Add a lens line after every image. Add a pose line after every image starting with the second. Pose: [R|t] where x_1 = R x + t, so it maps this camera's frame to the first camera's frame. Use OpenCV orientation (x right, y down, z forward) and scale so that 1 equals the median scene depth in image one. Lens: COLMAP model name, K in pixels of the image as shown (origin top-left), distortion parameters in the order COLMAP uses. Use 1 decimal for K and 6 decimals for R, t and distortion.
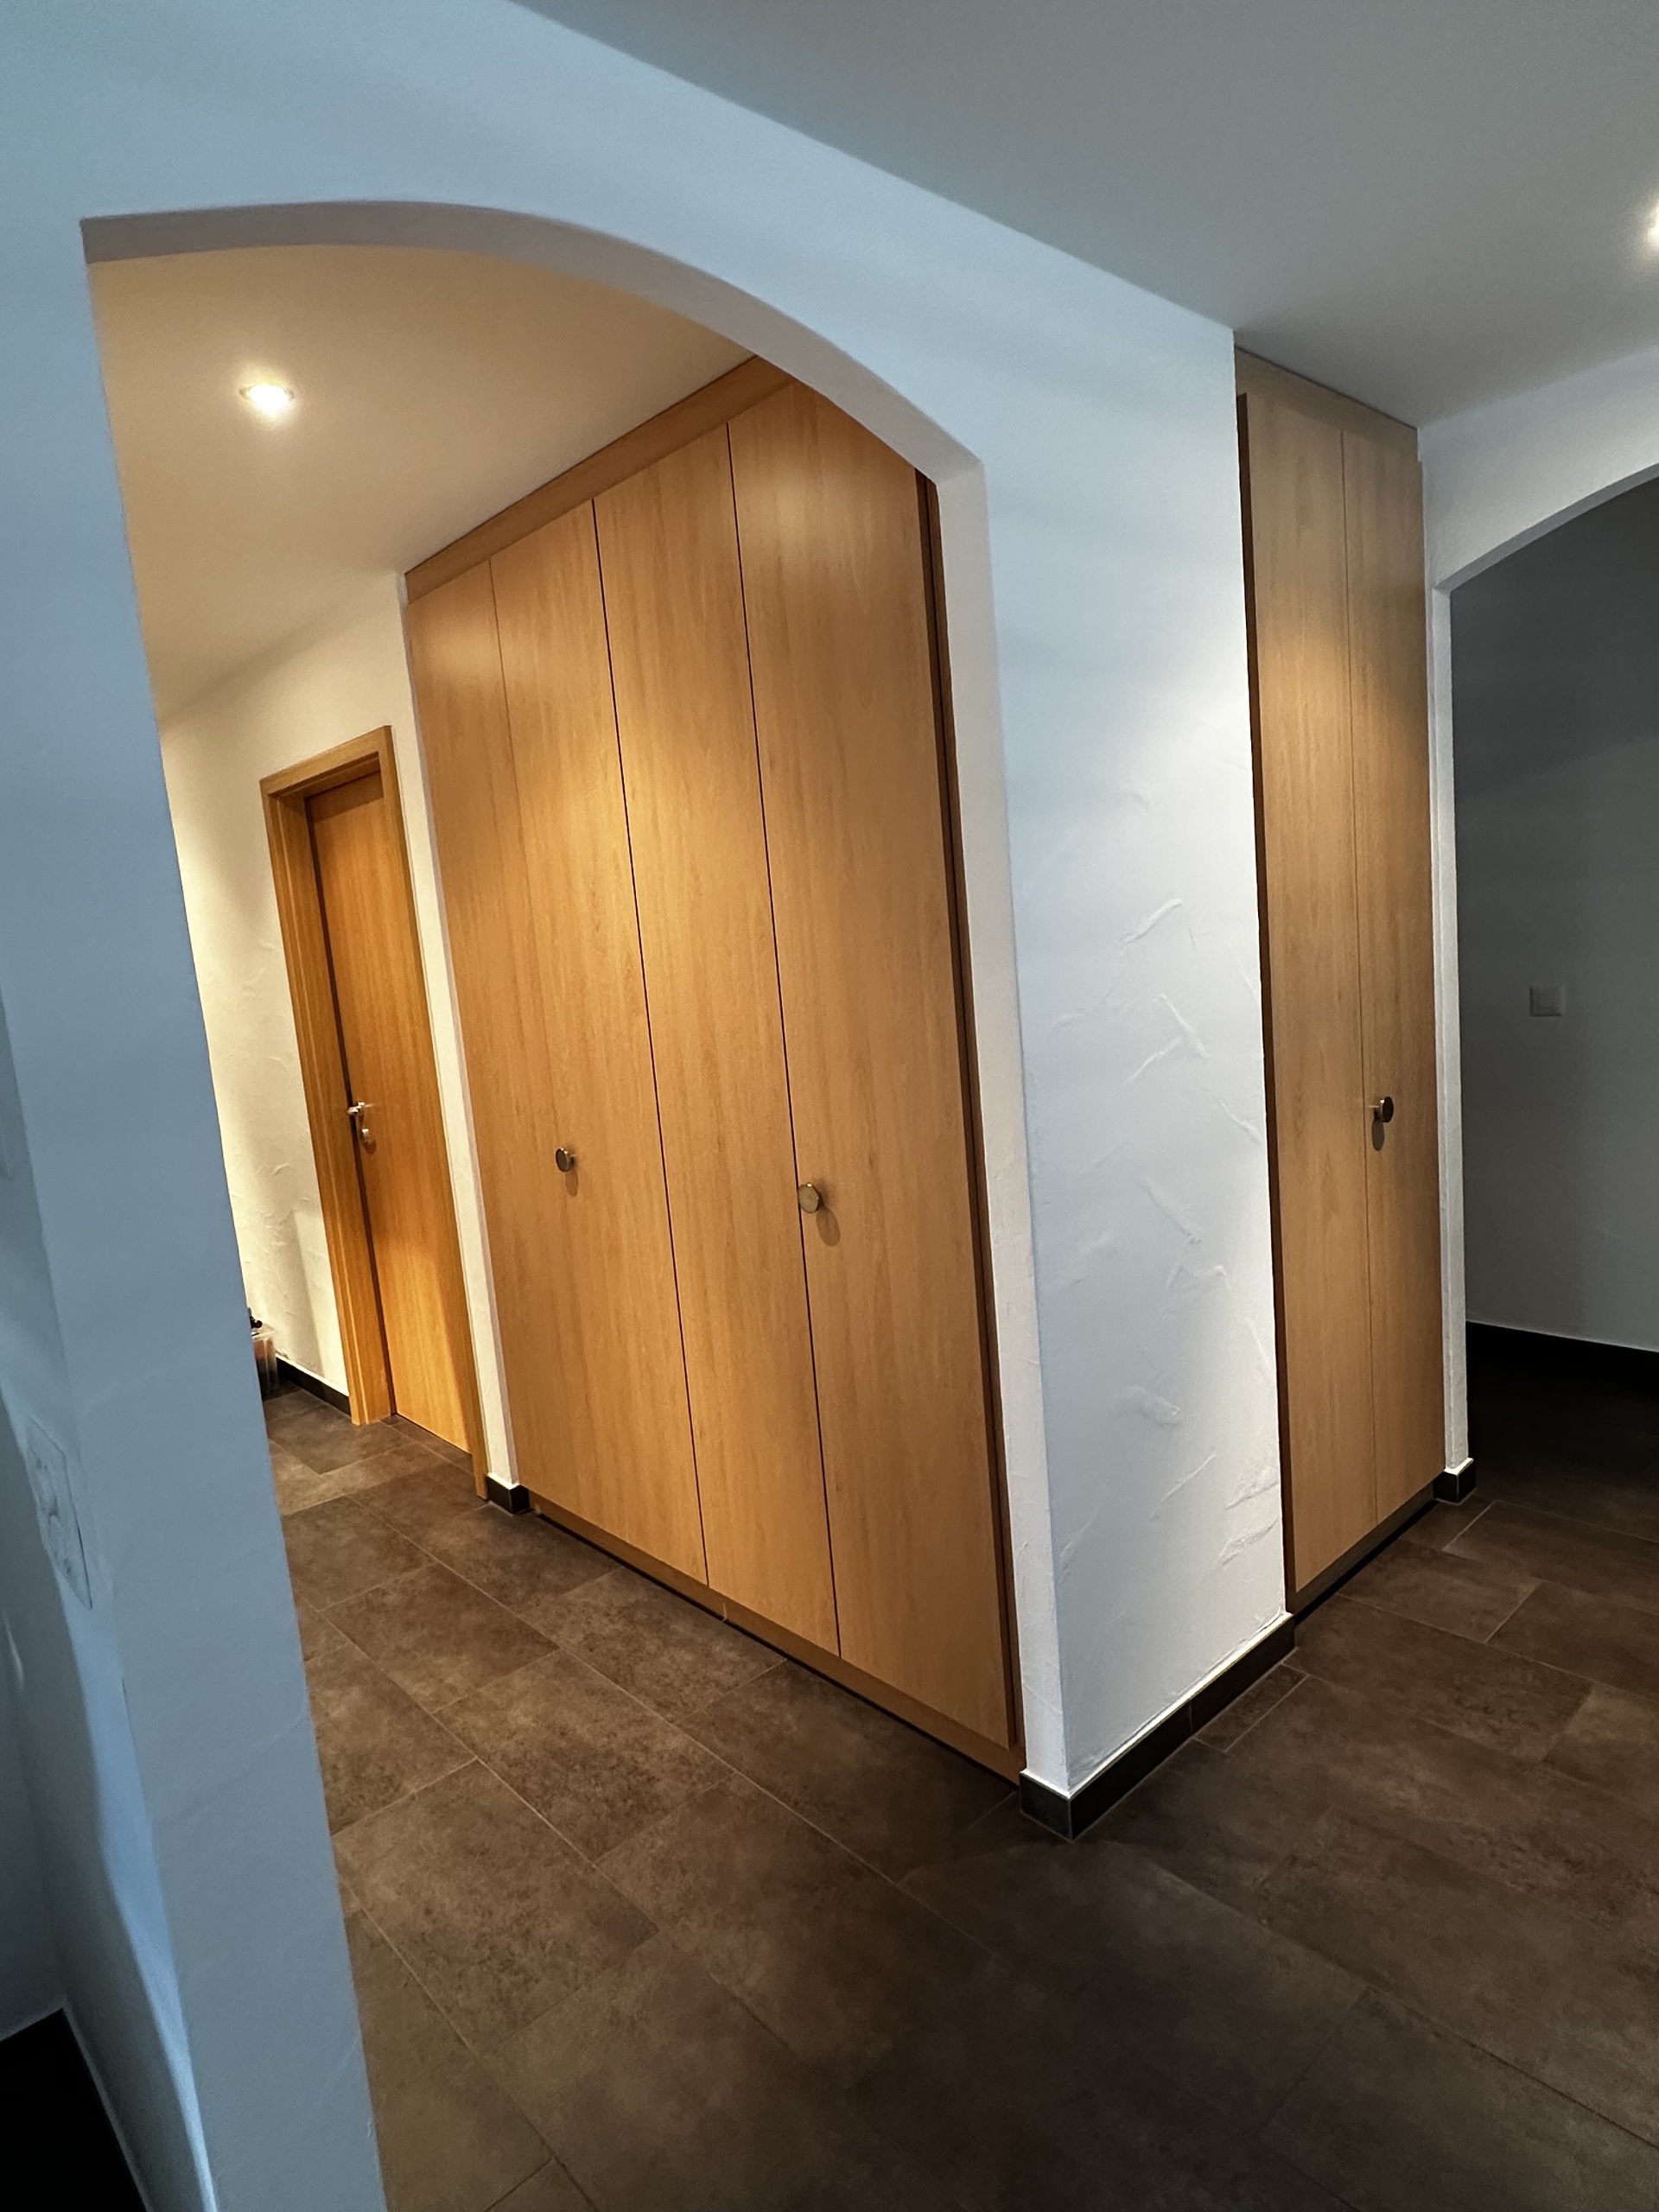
lens RADIAL K [[1273.1, 0, 827.9], [0, 1273.1, 1105.4], [0, 0, 1]] dist [0.003490, 0.000722]
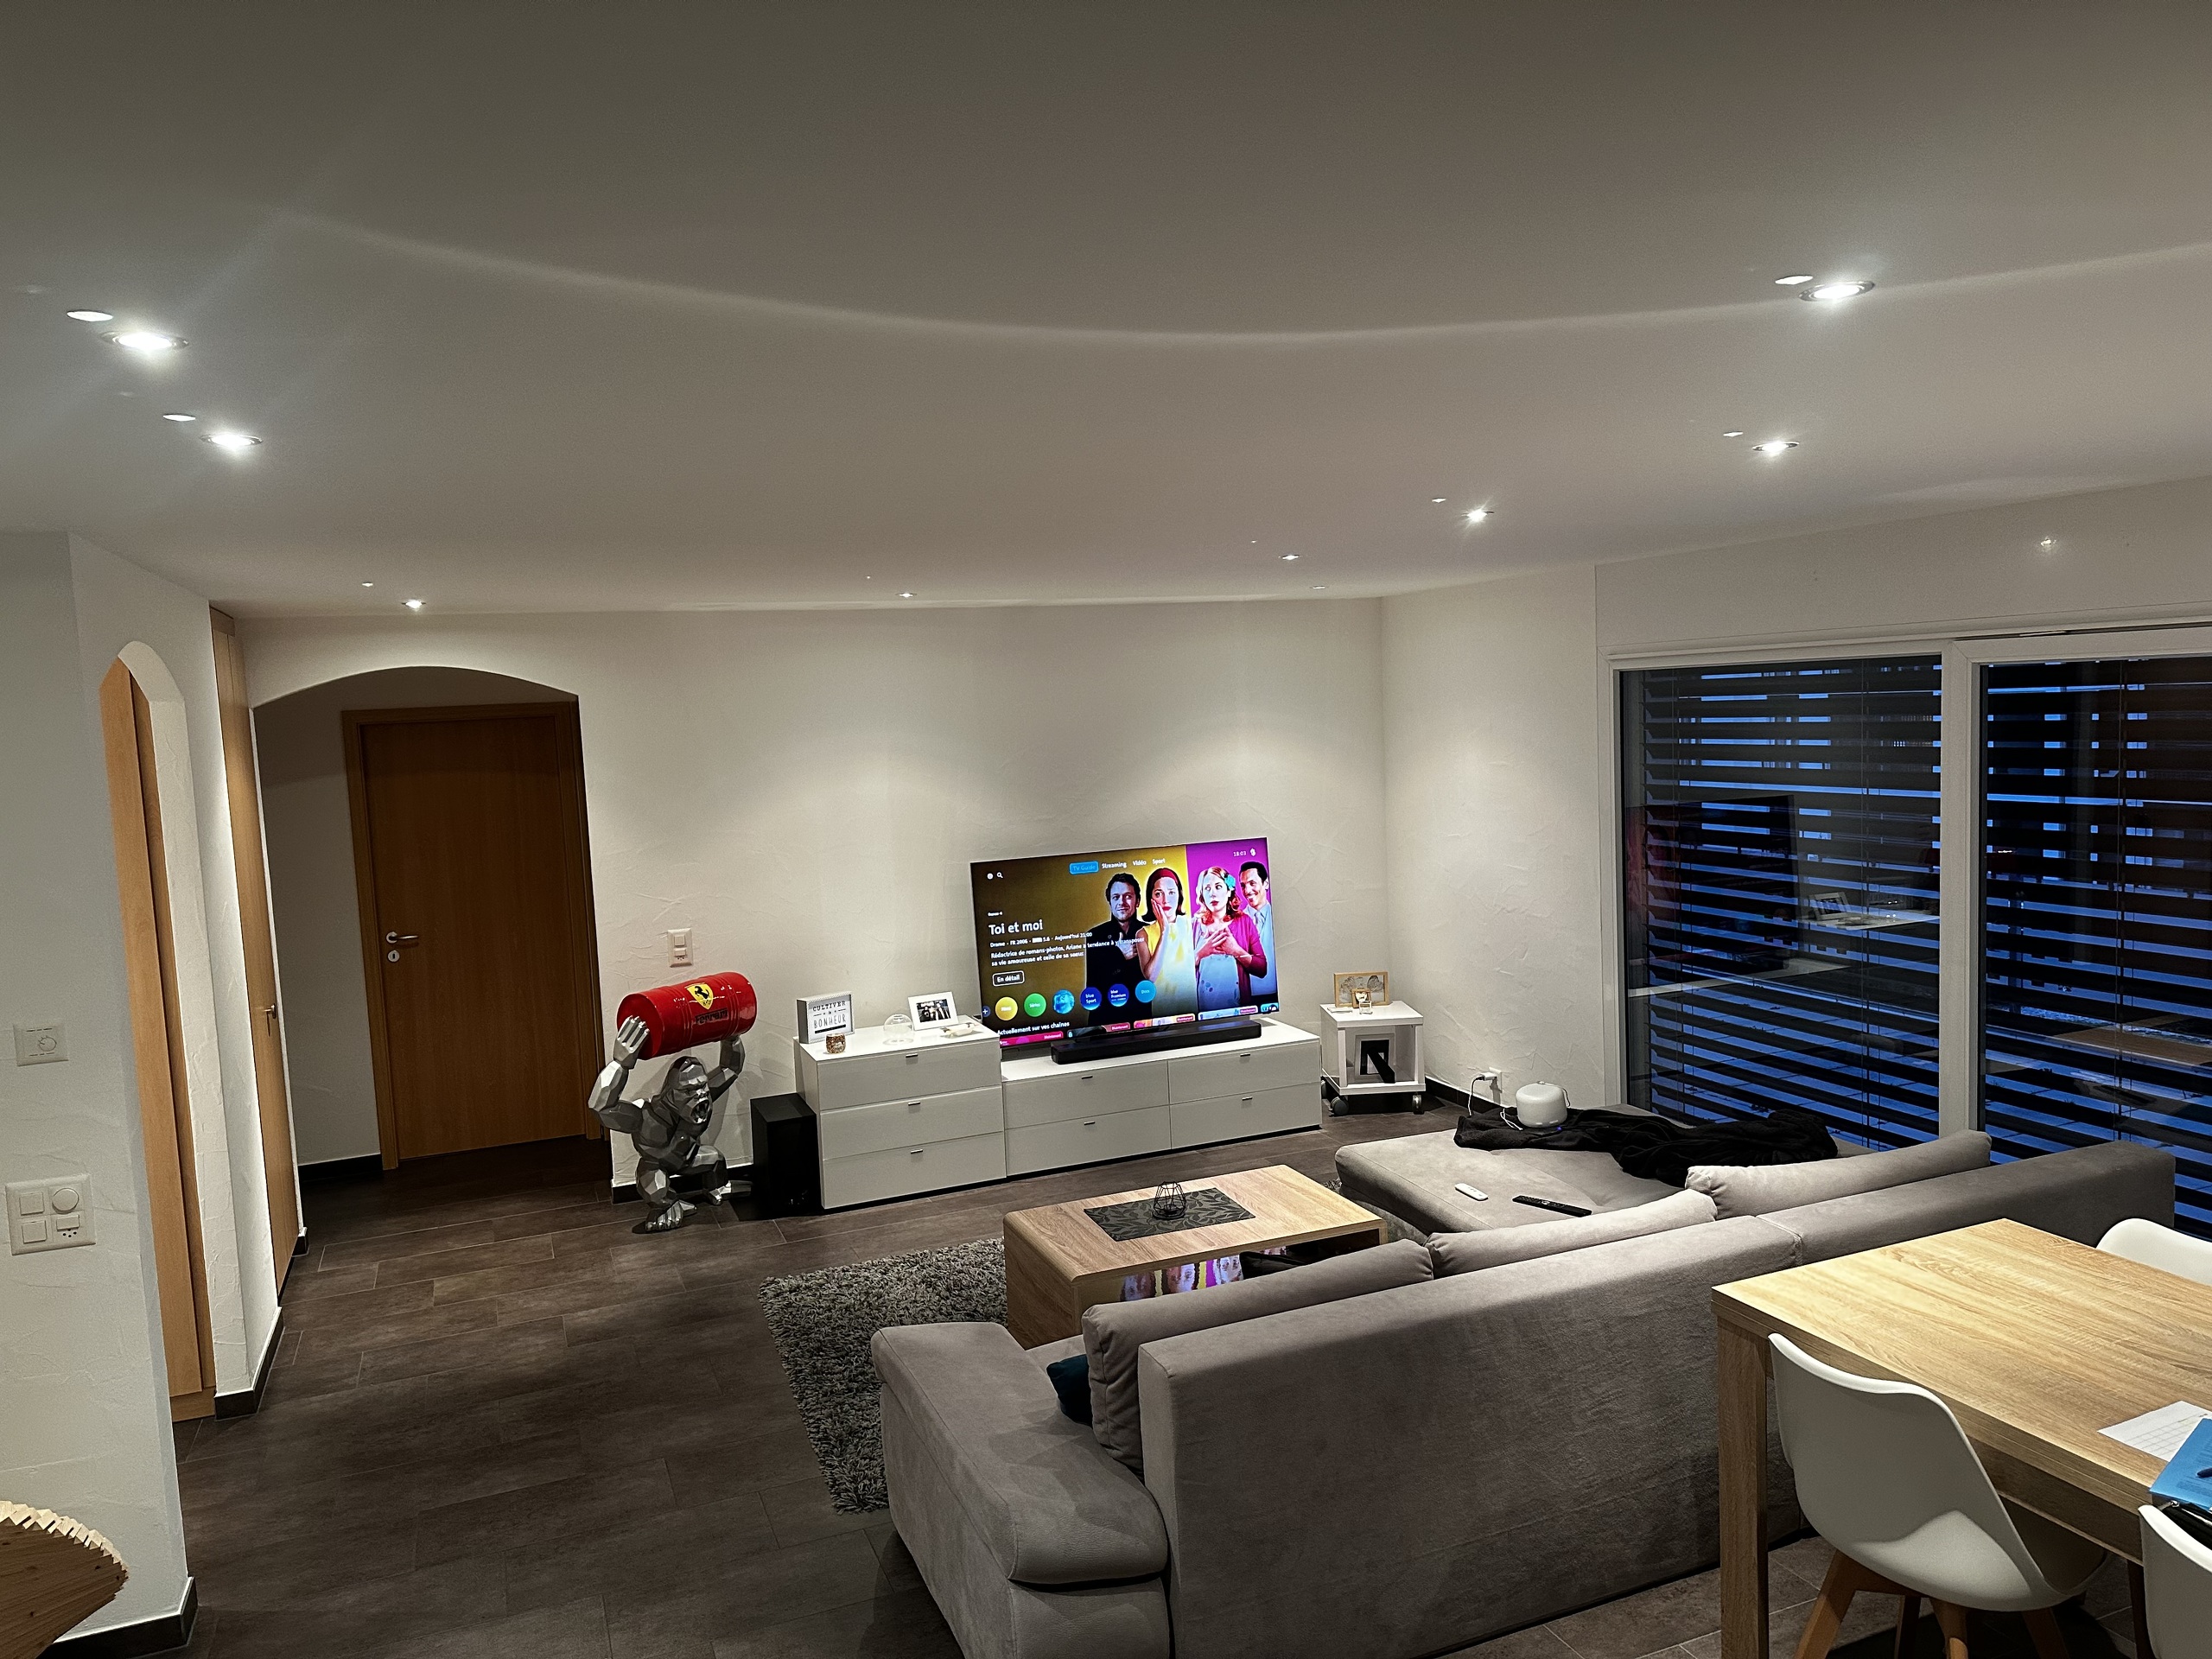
lens RADIAL K [[1544.2, 0, 1105.7], [0, 1544.2, 829.8], [0, 0, 1]] dist [-0.000944, -0.000273]
pose [[0.344664, -0.008724, 0.938685, -1.417288], [0.144690, 0.988501, -0.043940, 0.018791], [-0.927508, 0.150963, 0.341963, -0.990302]]
